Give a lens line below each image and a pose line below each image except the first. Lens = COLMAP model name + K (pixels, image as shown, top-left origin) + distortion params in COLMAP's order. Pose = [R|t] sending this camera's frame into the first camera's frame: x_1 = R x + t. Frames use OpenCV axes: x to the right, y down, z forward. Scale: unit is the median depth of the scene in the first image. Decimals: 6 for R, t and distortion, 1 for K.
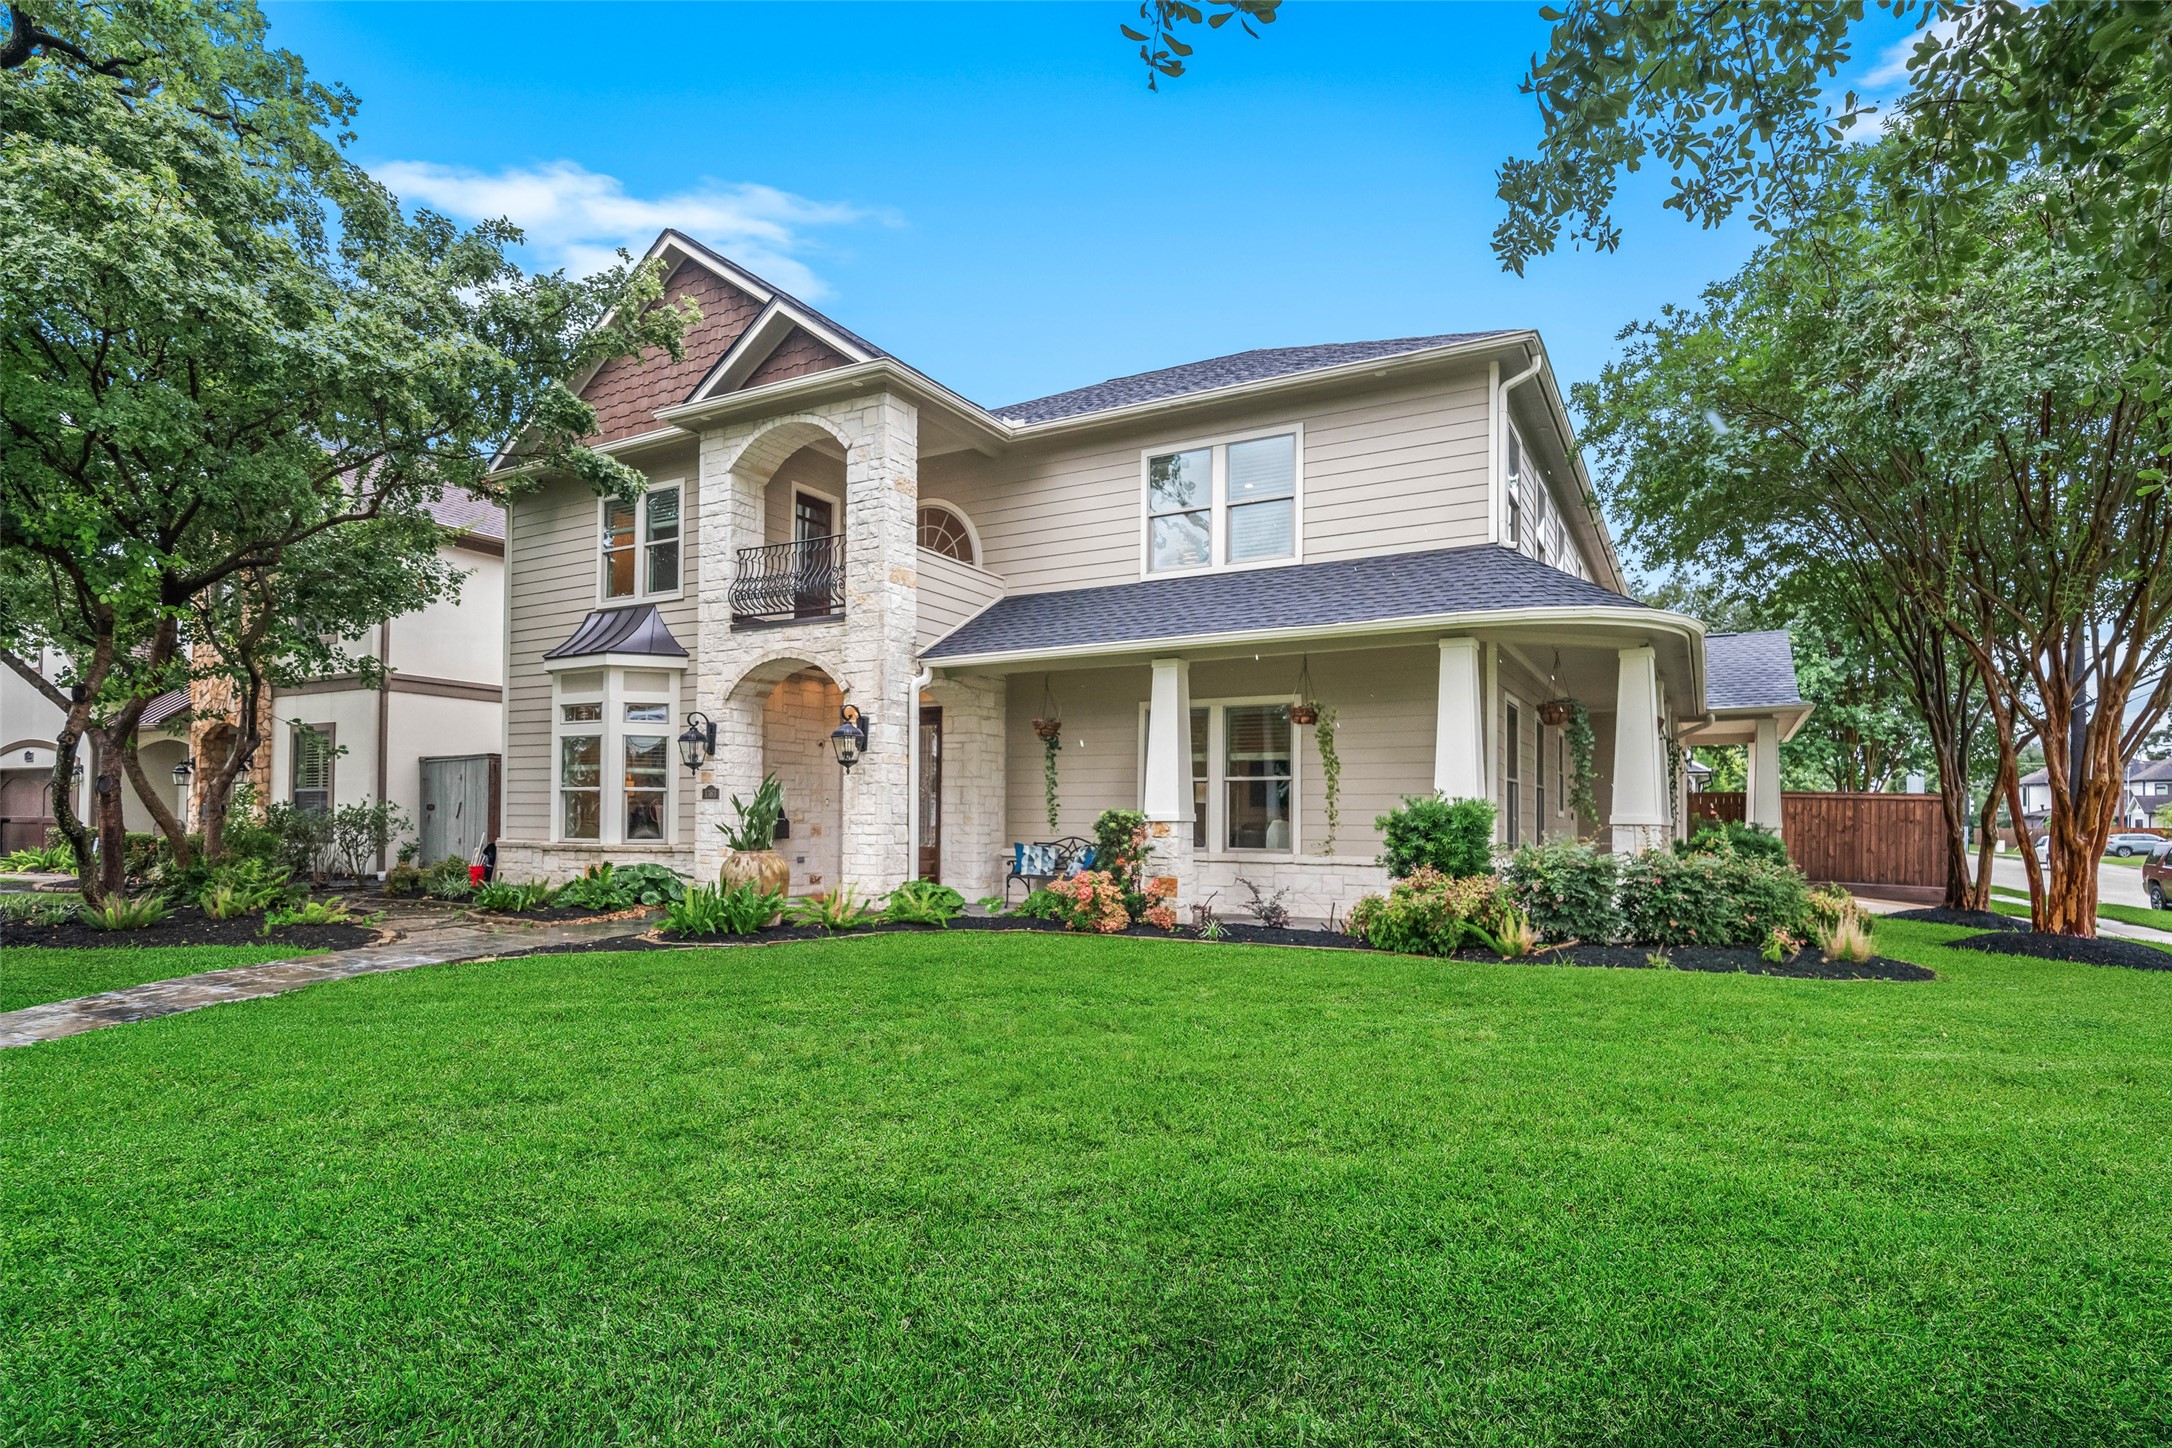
lens RADIAL K [[1084.4, 0, 1080.0], [0, 1084.4, 710.1], [0, 0, 1]] dist [0.000982, 0.000396]
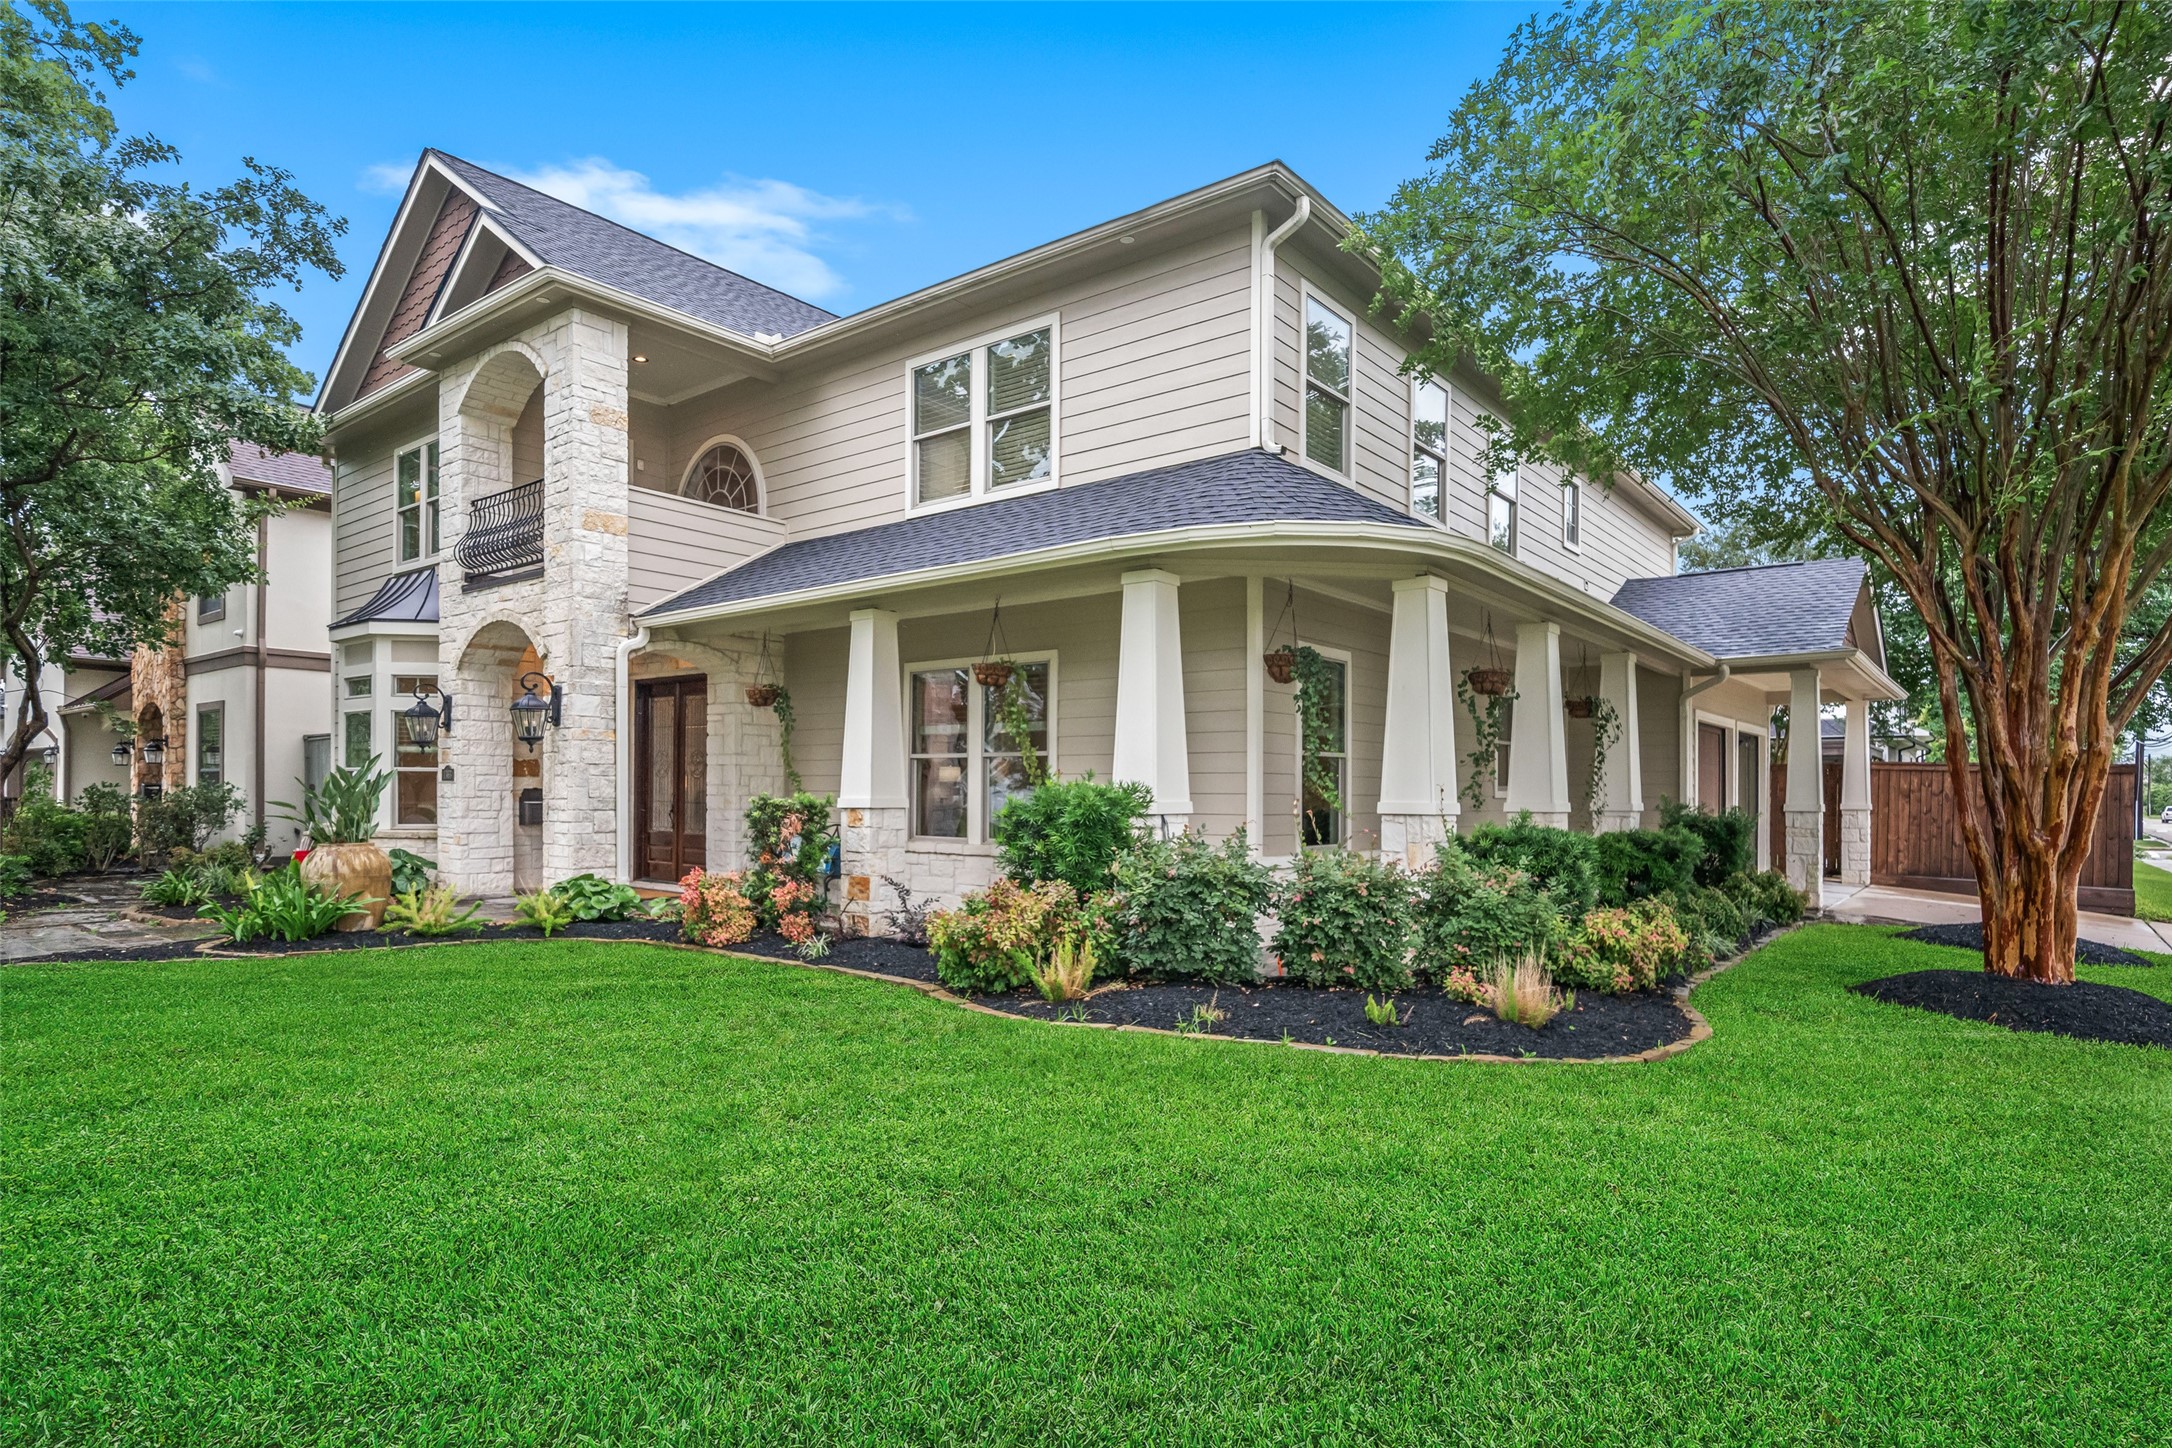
lens RADIAL K [[1127.5, 0, 1085.9], [0, 1127.5, 705.8], [0, 0, 1]] dist [-0.008955, 0.011208]
pose [[0.988327, -0.012943, -0.151799, 0.342367], [0.016779, 0.999571, 0.024019, 0.007041], [0.151423, -0.026286, 0.988120, 0.168392]]
